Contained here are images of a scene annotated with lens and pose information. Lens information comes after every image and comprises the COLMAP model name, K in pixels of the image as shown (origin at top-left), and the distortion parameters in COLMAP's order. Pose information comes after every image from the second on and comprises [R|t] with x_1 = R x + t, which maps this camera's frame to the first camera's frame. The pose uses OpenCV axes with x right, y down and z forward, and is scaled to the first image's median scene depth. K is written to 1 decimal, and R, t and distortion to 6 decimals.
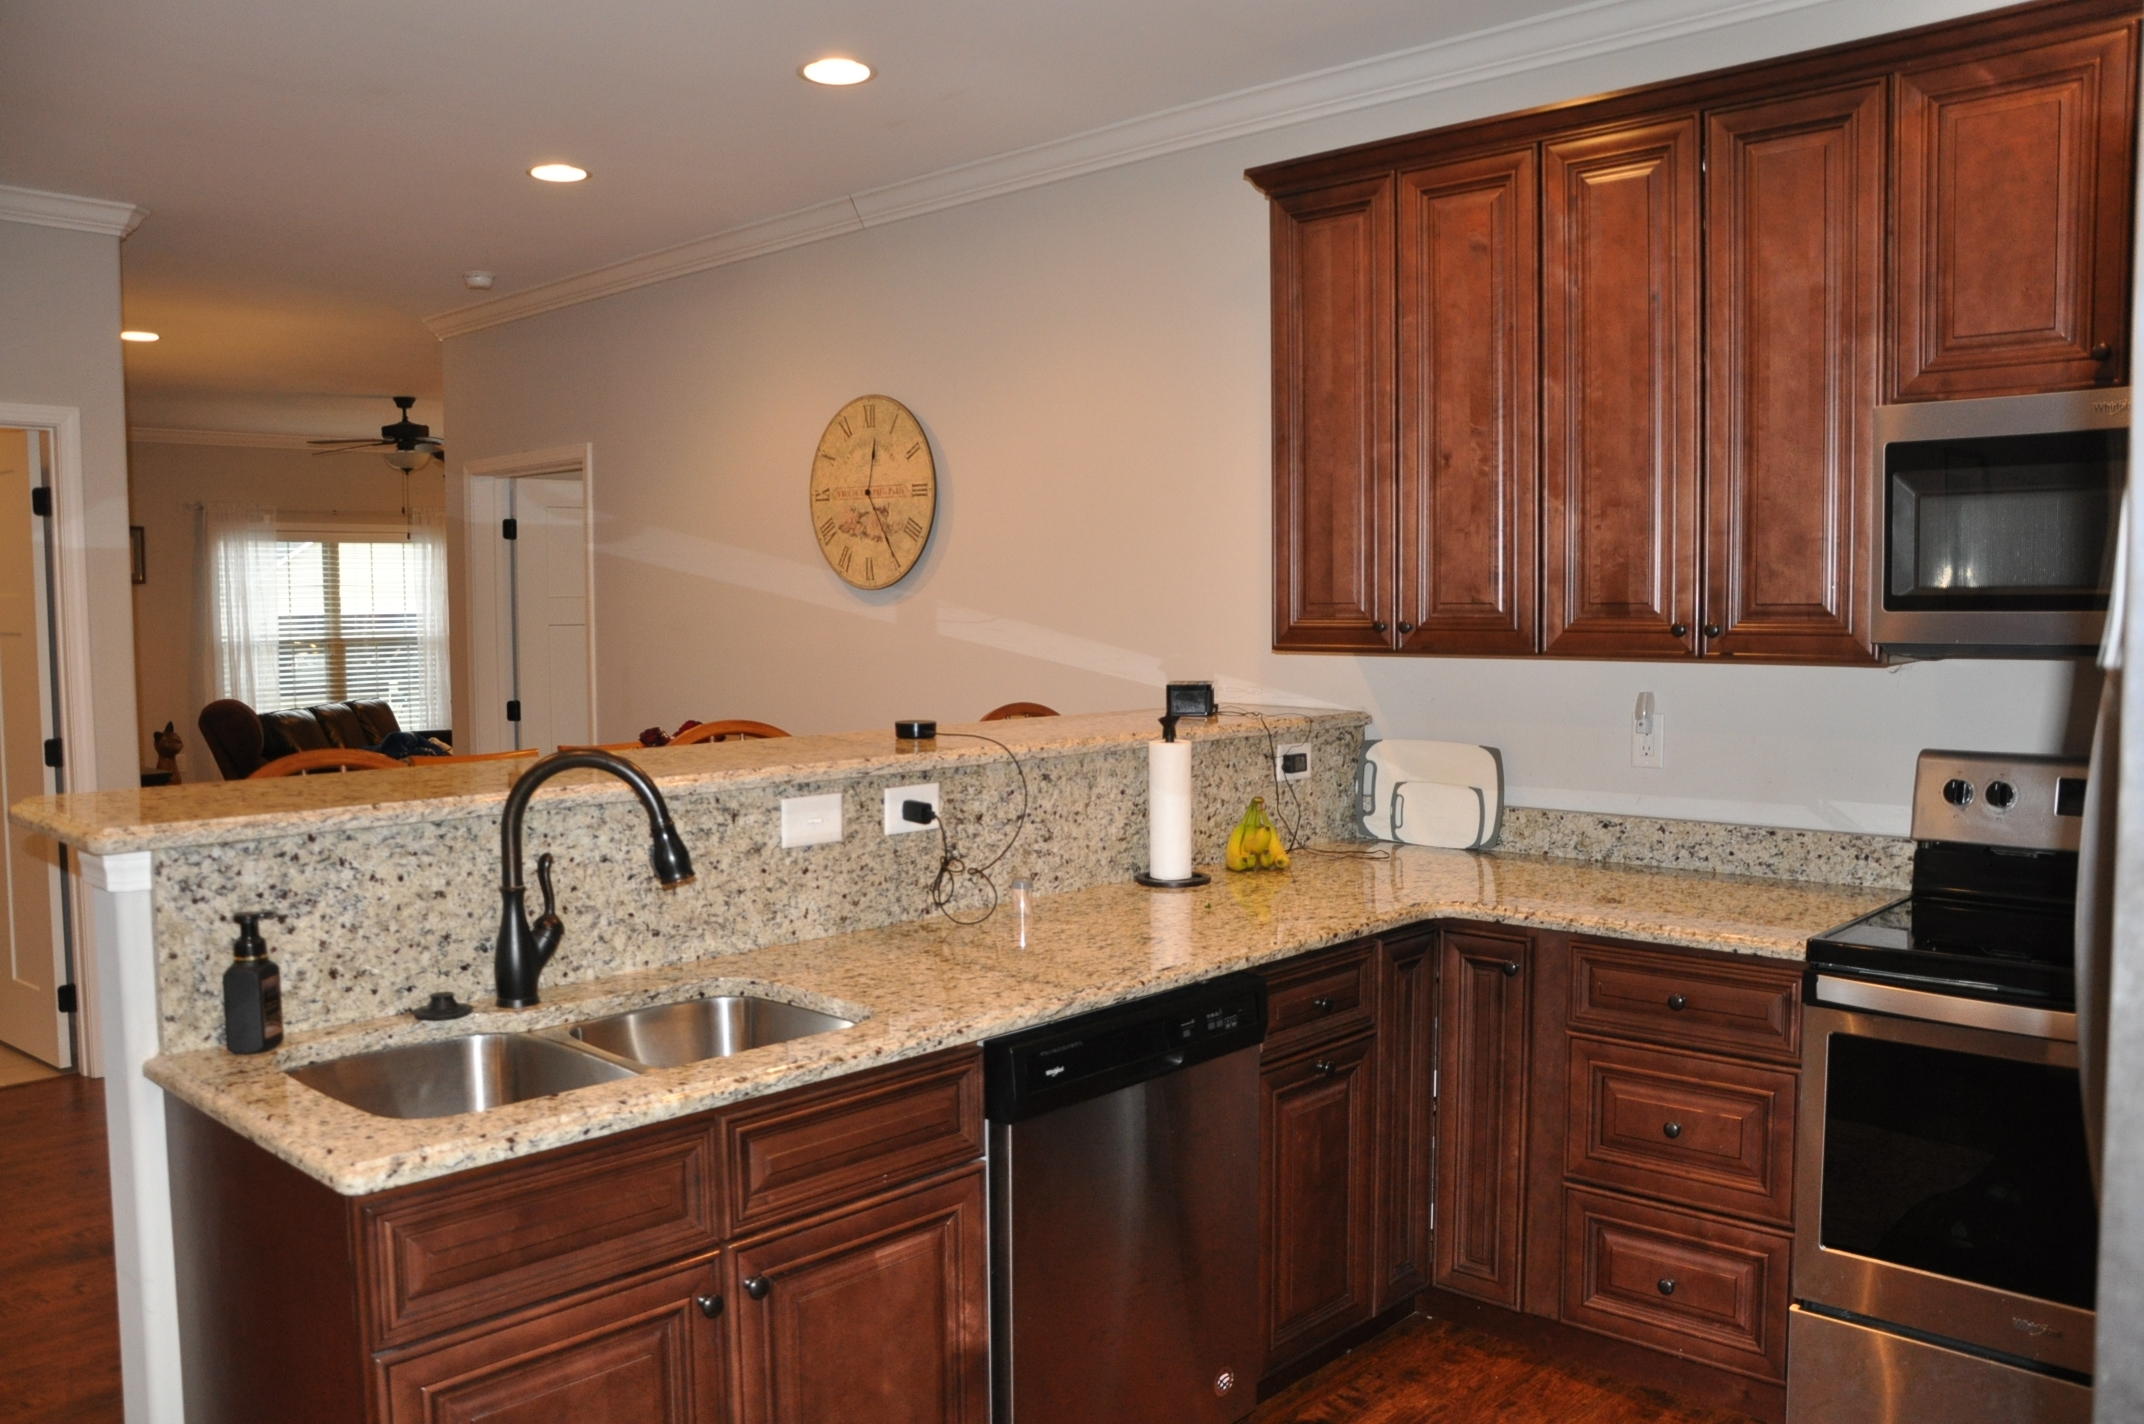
lens RADIAL K [[1704.9, 0, 1072.7], [0, 1704.9, 718.0], [0, 0, 1]] dist [-0.099695, 0.014153]
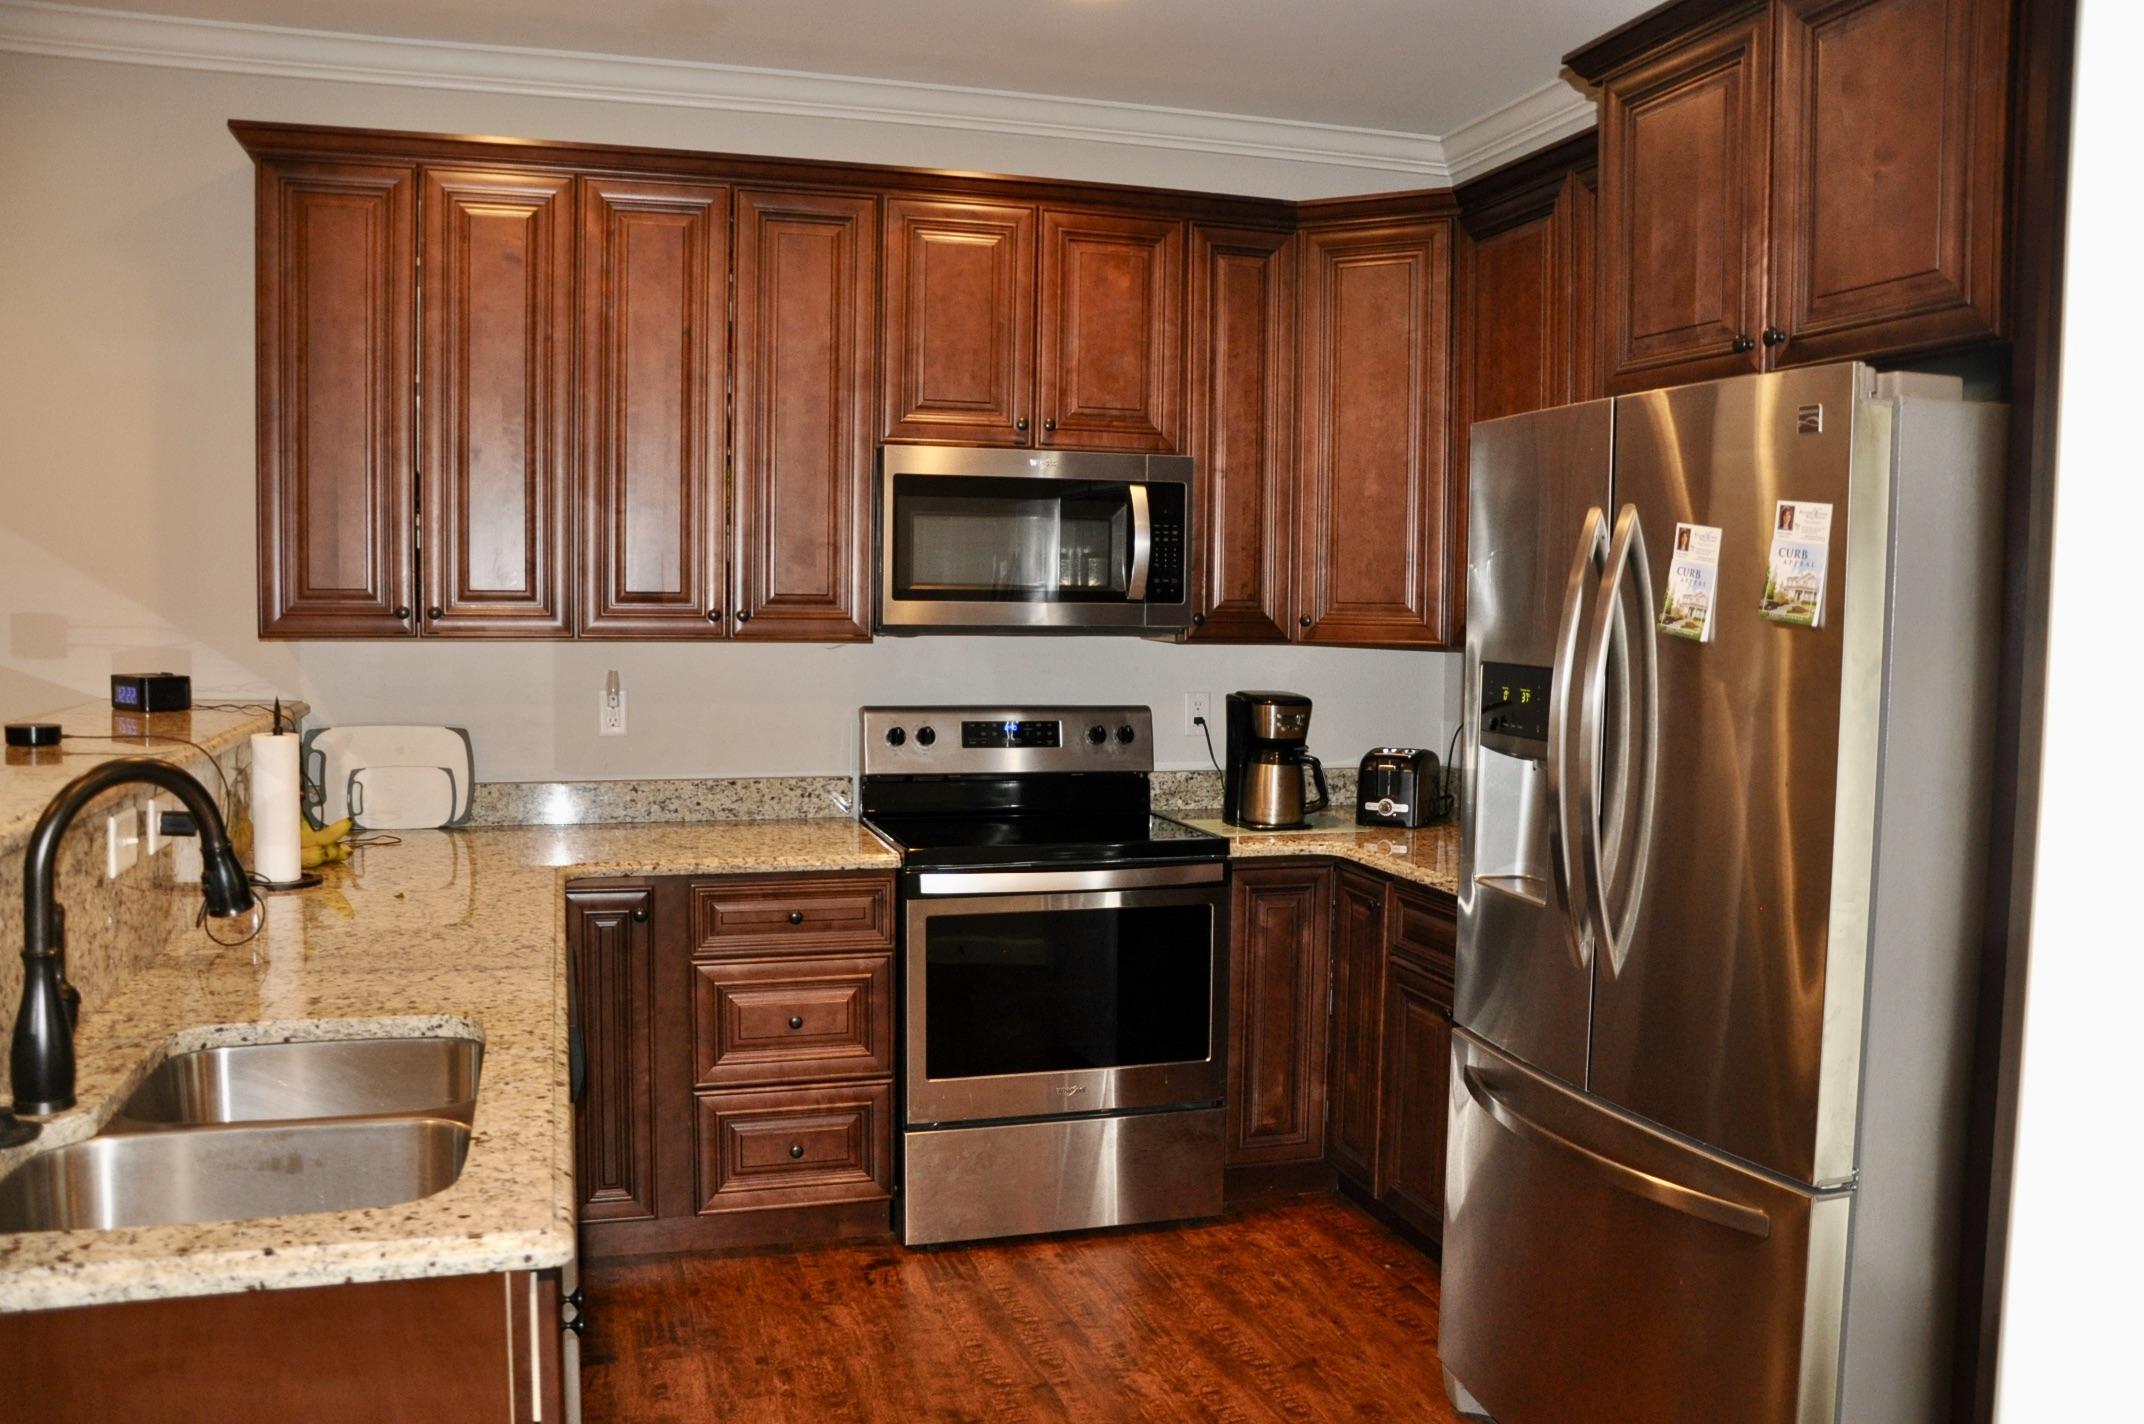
lens RADIAL K [[1704.9, 0, 1063.9], [0, 1704.9, 714.4], [0, 0, 1]] dist [-0.099695, 0.014153]
pose [[0.495822, -0.042707, 0.867373, -0.574155], [0.041119, 0.998824, 0.025674, -0.003121], [-0.867450, 0.022936, 0.496995, 0.192977]]
